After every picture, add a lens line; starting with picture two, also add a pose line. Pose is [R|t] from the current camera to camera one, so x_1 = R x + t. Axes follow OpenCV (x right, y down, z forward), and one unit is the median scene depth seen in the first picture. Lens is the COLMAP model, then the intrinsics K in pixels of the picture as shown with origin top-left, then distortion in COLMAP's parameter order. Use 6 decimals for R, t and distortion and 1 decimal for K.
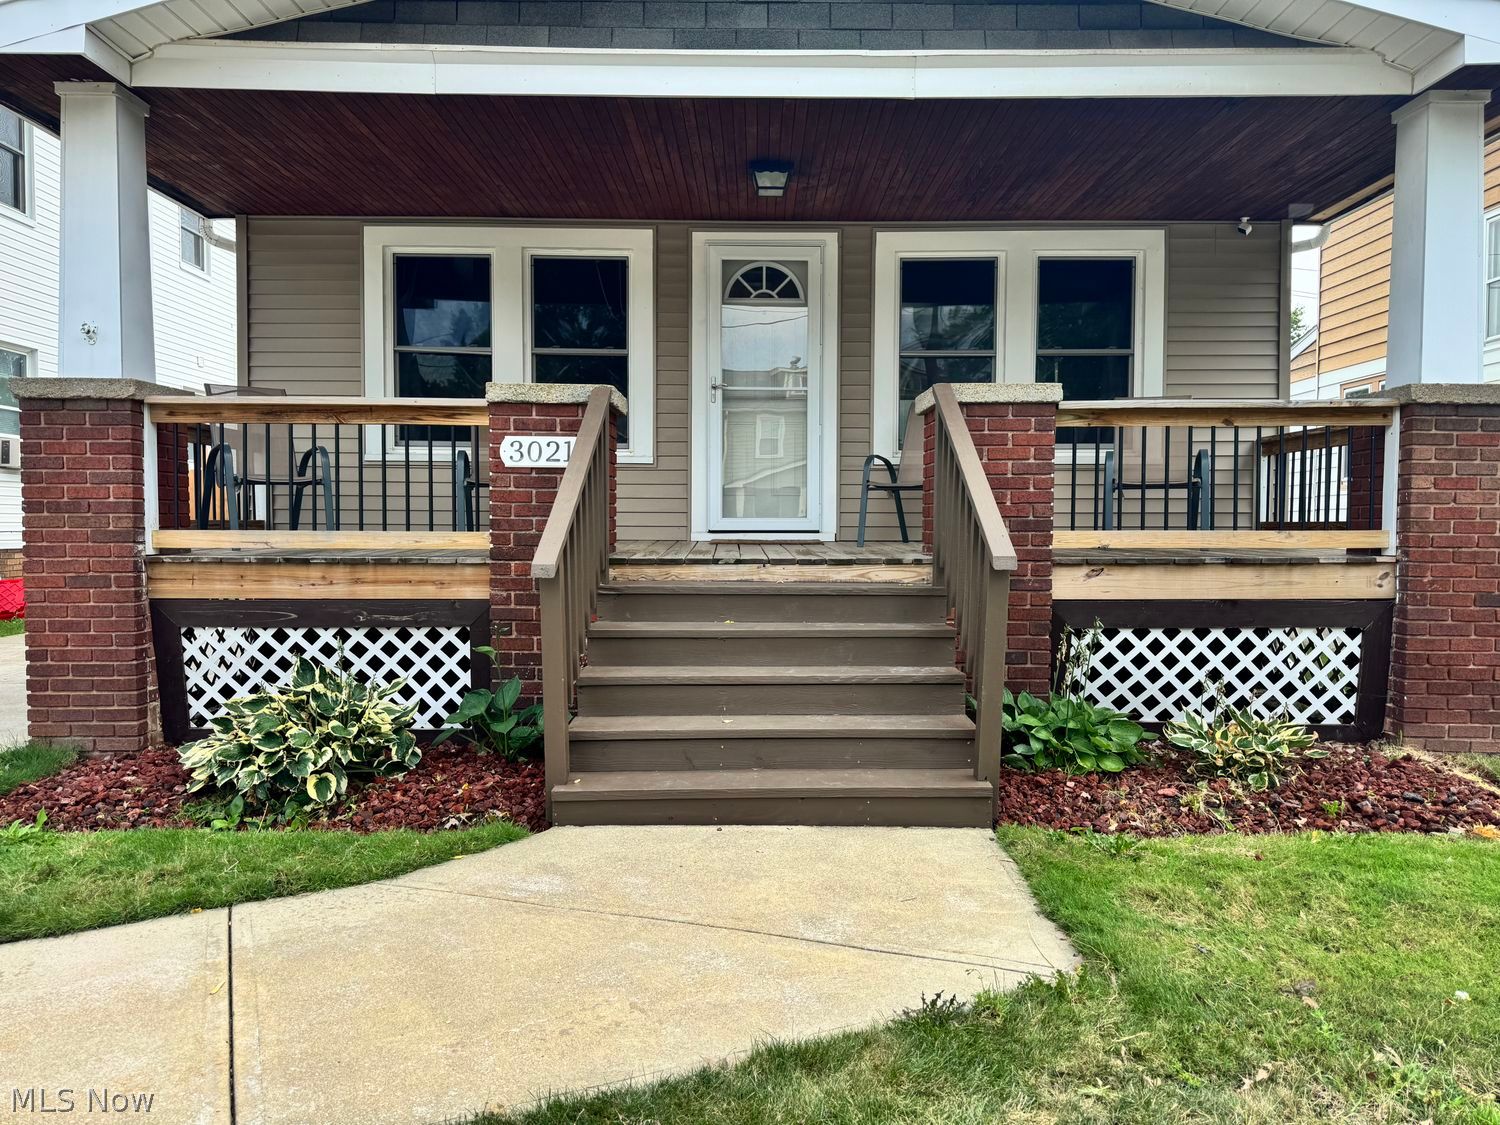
lens RADIAL K [[1066.0, 0, 756.5], [0, 1066.0, 567.0], [0, 0, 1]] dist [0.048644, -0.058964]
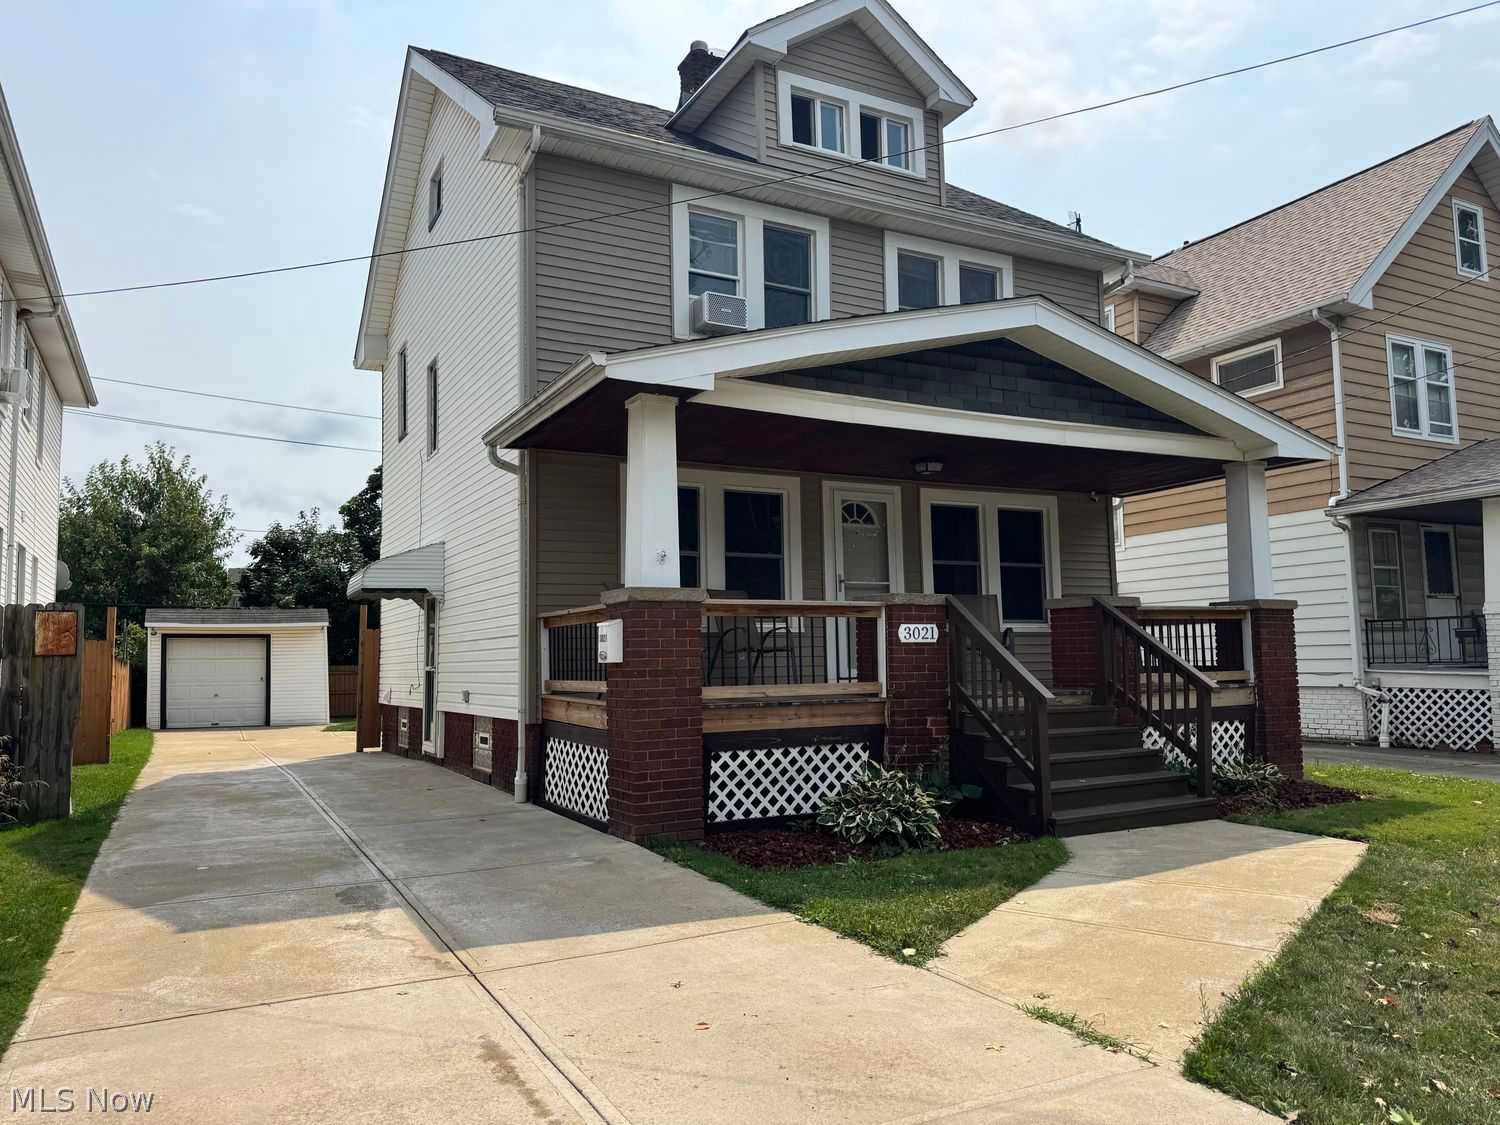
lens RADIAL K [[1066.0, 0, 741.8], [0, 1066.0, 561.7], [0, 0, 1]] dist [0.048644, -0.058964]
pose [[0.885206, 0.025295, 0.464511, -1.197568], [0.039042, 0.990958, -0.128364, -0.014140], [-0.463558, 0.131764, 0.876215, -0.352809]]
